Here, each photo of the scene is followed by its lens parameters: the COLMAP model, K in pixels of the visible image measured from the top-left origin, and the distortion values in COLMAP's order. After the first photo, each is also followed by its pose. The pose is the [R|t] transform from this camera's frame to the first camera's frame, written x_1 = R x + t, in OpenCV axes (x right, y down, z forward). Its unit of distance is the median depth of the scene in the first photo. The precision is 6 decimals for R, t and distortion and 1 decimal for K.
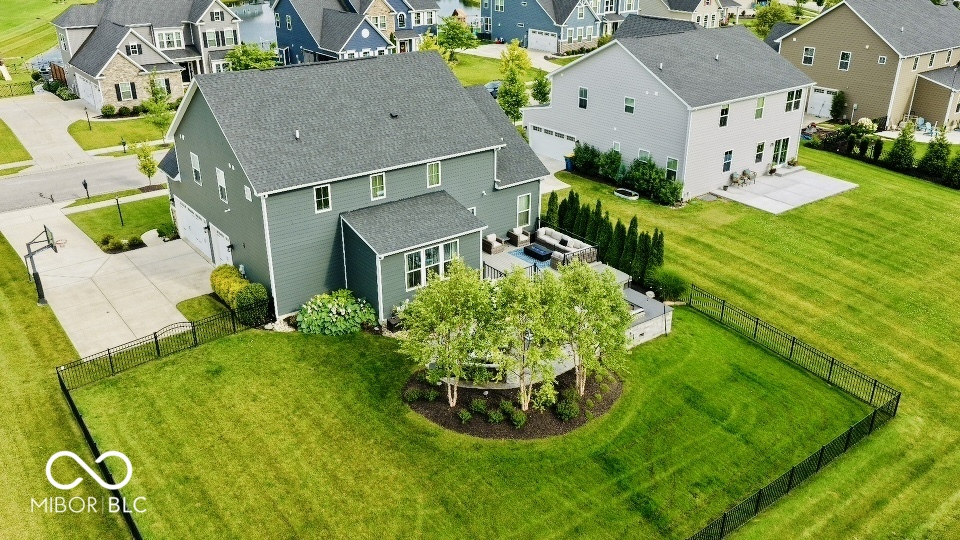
lens RADIAL K [[797.1, 0, 480.0], [0, 797.1, 270.0], [0, 0, 1]] dist [-0.031805, 0.068614]
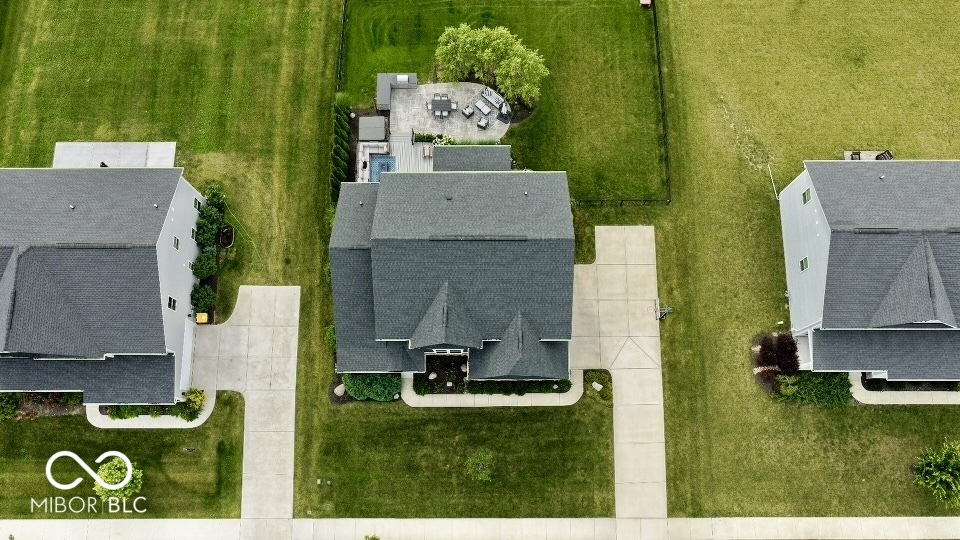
lens RADIAL K [[797.1, 0, 480.0], [0, 797.1, 270.0], [0, 0, 1]] dist [-0.031805, 0.068614]
pose [[-0.795990, -0.588417, 0.142003, -0.325069], [0.248478, -0.103715, 0.963069, -1.185314], [-0.551959, 0.801878, 0.228765, 0.575925]]
